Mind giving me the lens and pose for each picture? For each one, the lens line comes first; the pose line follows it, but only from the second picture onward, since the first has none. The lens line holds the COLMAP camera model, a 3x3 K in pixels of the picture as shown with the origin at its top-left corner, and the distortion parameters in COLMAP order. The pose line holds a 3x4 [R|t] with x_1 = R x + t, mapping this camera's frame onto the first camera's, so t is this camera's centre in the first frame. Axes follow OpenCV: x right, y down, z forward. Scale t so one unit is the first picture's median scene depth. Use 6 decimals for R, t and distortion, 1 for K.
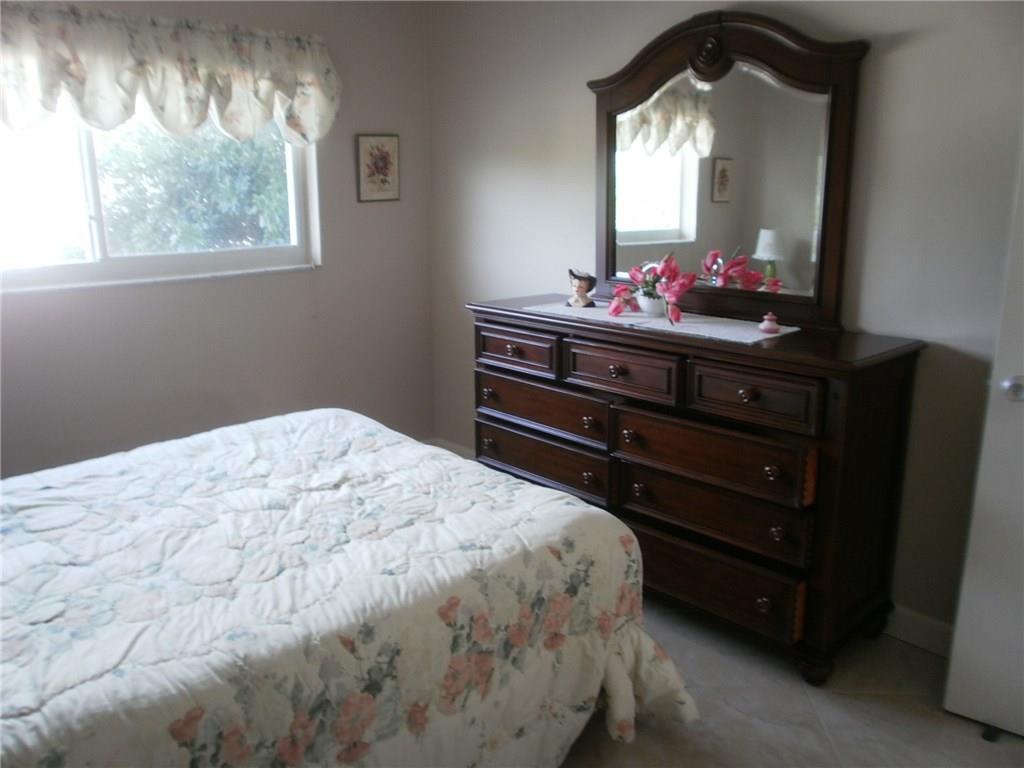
lens RADIAL K [[816.8, 0, 512.0], [0, 816.8, 384.0], [0, 0, 1]] dist [-0.006076, 0.005341]
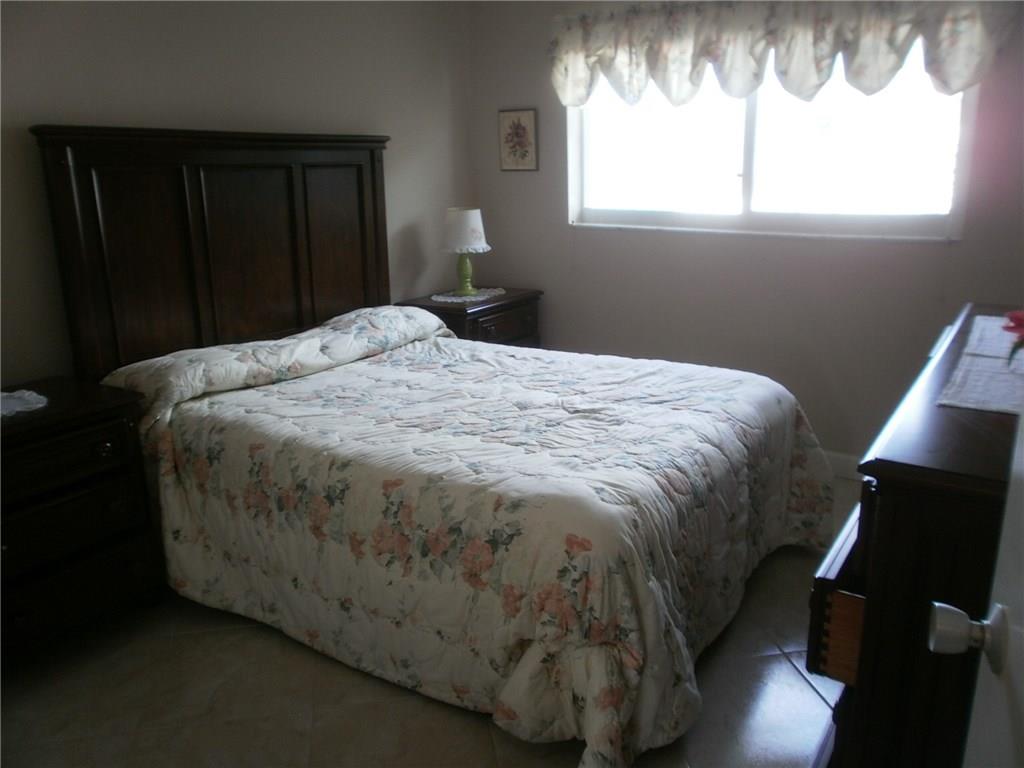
lens RADIAL K [[816.8, 0, 512.0], [0, 816.8, 384.0], [0, 0, 1]] dist [-0.006076, 0.005341]
pose [[0.225295, 0.243687, -0.943323, 0.918789], [-0.211172, 0.957413, 0.196892, -0.129284], [0.951130, 0.154845, 0.267160, 0.684069]]
